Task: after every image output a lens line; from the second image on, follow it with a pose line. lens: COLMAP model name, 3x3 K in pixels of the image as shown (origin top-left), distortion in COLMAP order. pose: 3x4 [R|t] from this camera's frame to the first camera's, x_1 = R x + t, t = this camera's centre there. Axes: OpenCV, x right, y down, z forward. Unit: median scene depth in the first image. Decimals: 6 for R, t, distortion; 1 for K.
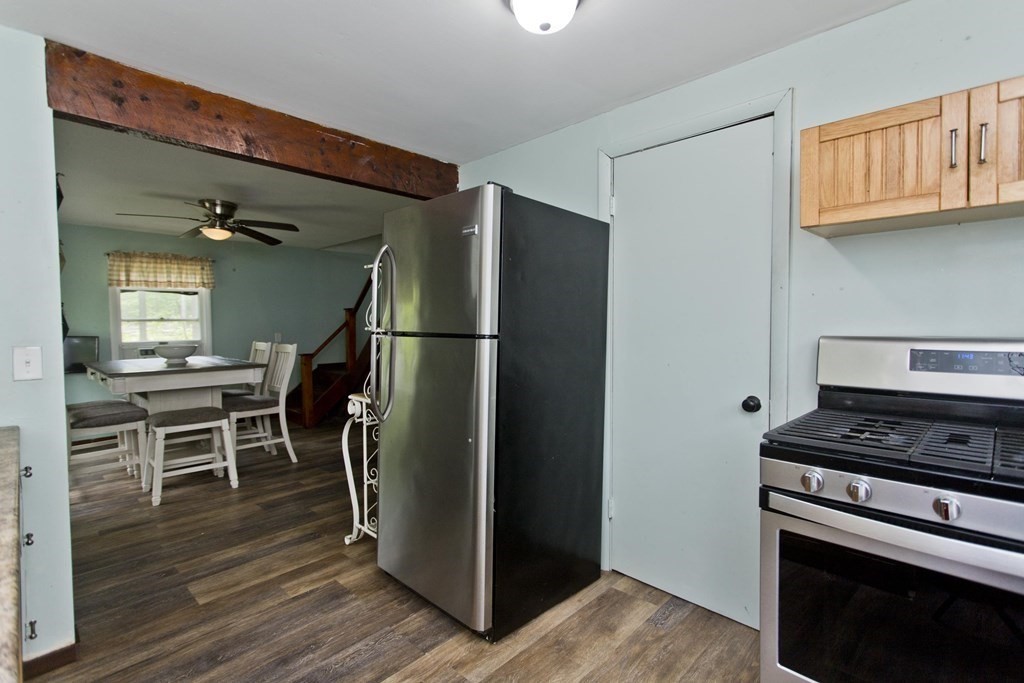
lens RADIAL K [[479.7, 0, 511.8], [0, 479.7, 330.4], [0, 0, 1]] dist [0.002126, 0.000853]
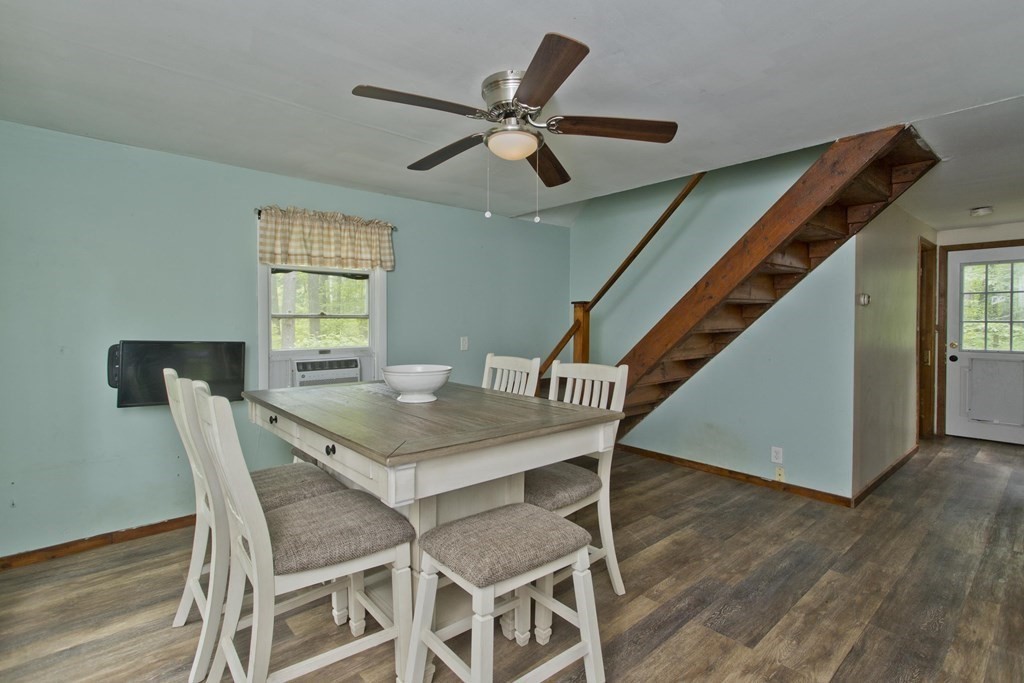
lens RADIAL K [[485.7, 0, 512.6], [0, 485.7, 324.3], [0, 0, 1]] dist [-0.001160, 0.000023]
pose [[0.996078, 0.014317, -0.087308, -0.432422], [-0.014930, 0.999868, -0.006372, -0.010939], [0.087205, 0.007650, 0.996161, 0.379672]]
